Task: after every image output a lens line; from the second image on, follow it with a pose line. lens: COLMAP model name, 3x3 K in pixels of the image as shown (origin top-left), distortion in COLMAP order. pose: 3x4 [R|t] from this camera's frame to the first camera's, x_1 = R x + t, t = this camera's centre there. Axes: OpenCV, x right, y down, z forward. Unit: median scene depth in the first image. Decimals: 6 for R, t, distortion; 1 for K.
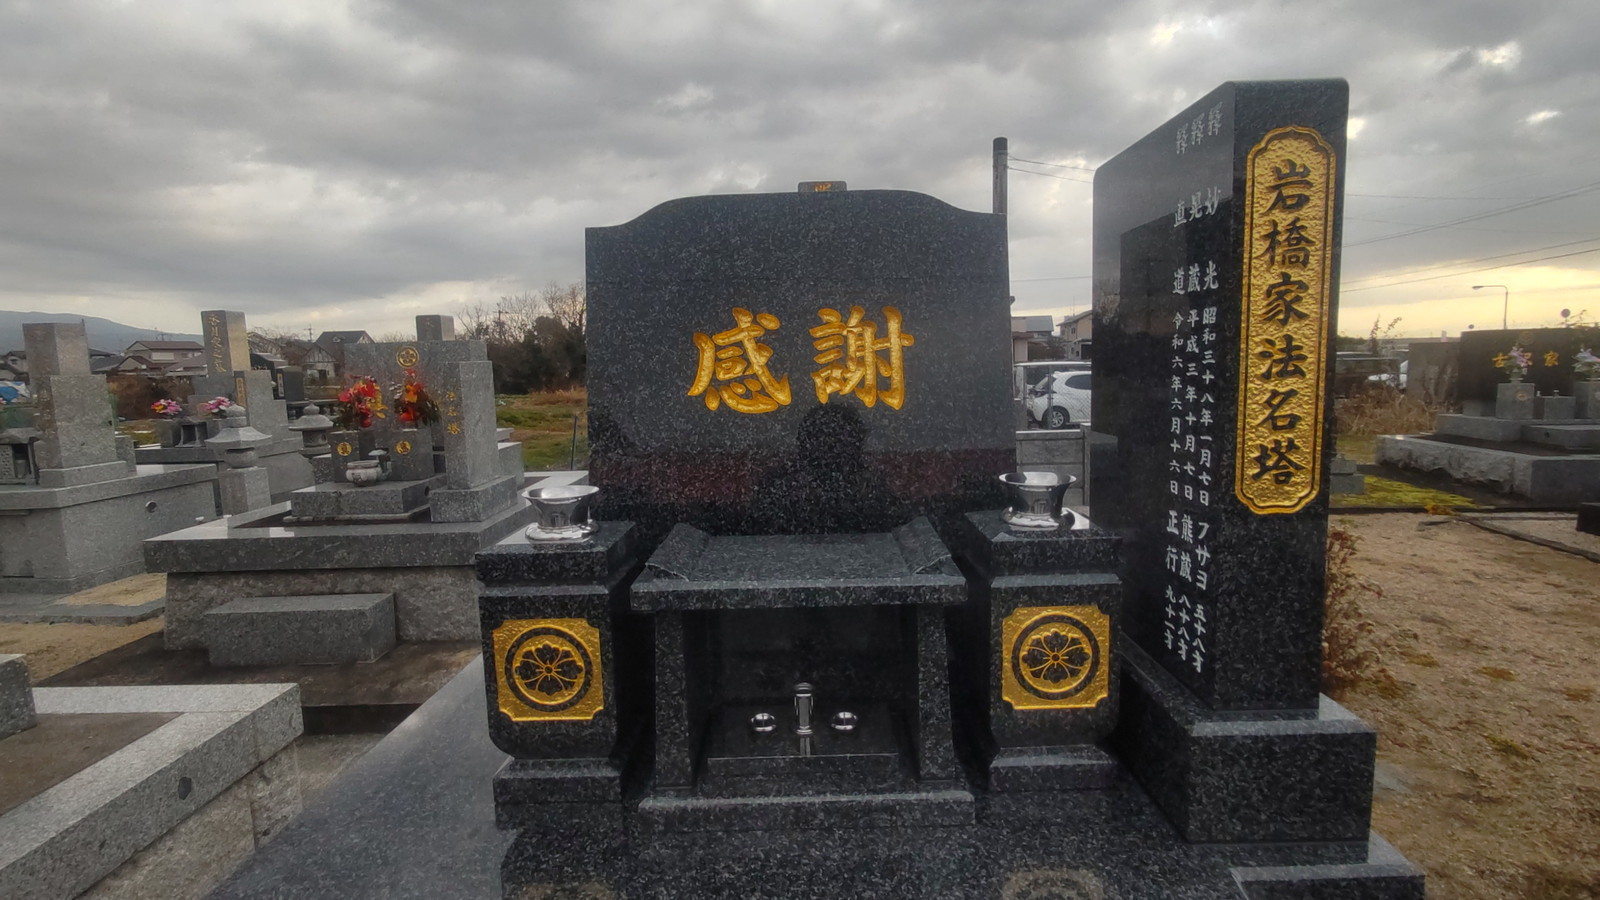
lens RADIAL K [[747.6, 0, 817.4], [0, 747.6, 454.0], [0, 0, 1]] dist [-0.003169, -0.002810]
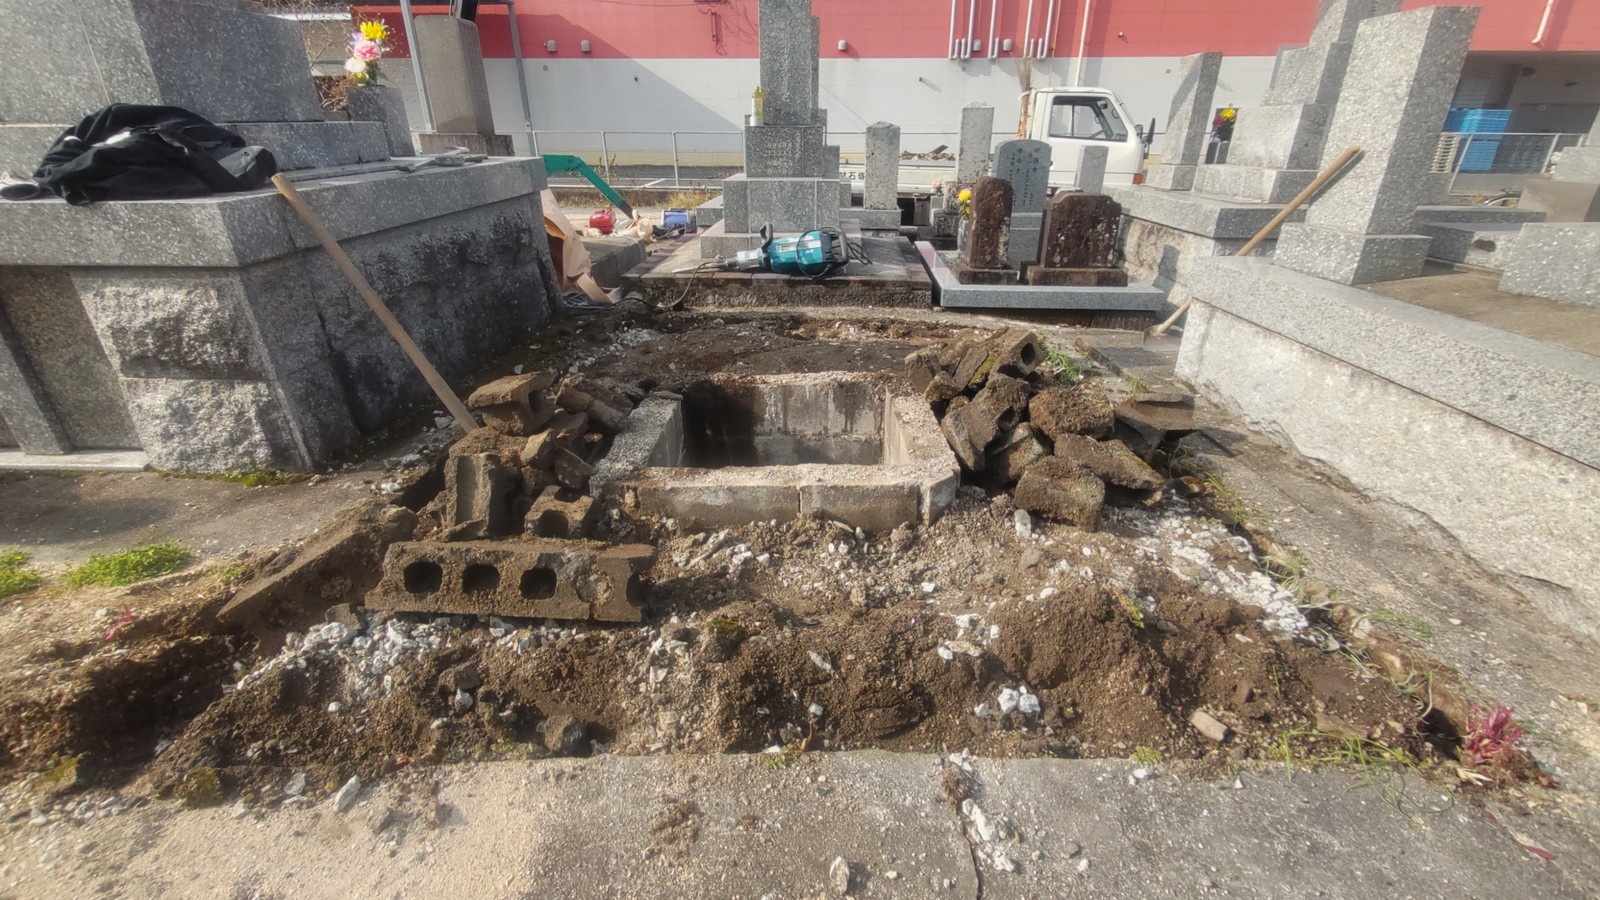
lens RADIAL K [[680.5, 0, 802.1], [0, 680.5, 445.5], [0, 0, 1]] dist [0.002631, -0.003139]
pose [[-0.999701, 0.017283, 0.017295, 0.009601], [0.023782, 0.851582, 0.523682, 0.043005], [-0.005677, 0.523937, -0.851738, 1.264561]]
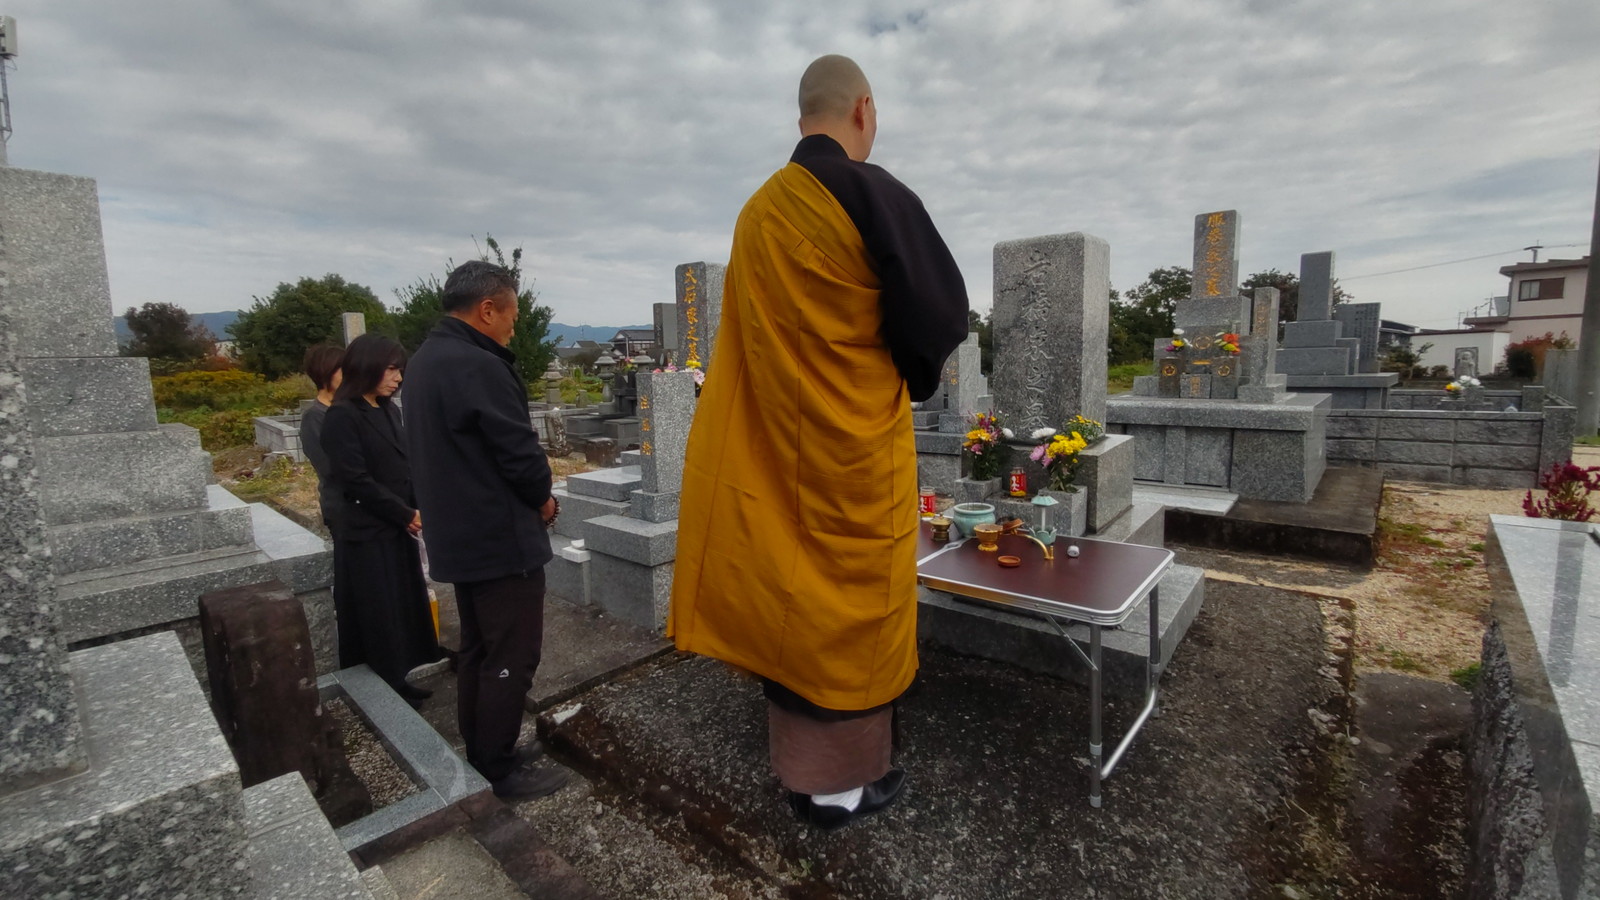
lens RADIAL K [[680.5, 0, 804.5], [0, 680.5, 445.3], [0, 0, 1]] dist [0.002631, -0.003139]
pose [[0.766706, 0.085600, -0.636266, 0.490273], [-0.075034, 0.996227, 0.043610, 0.120159], [0.637598, 0.014306, 0.770236, -0.816150]]
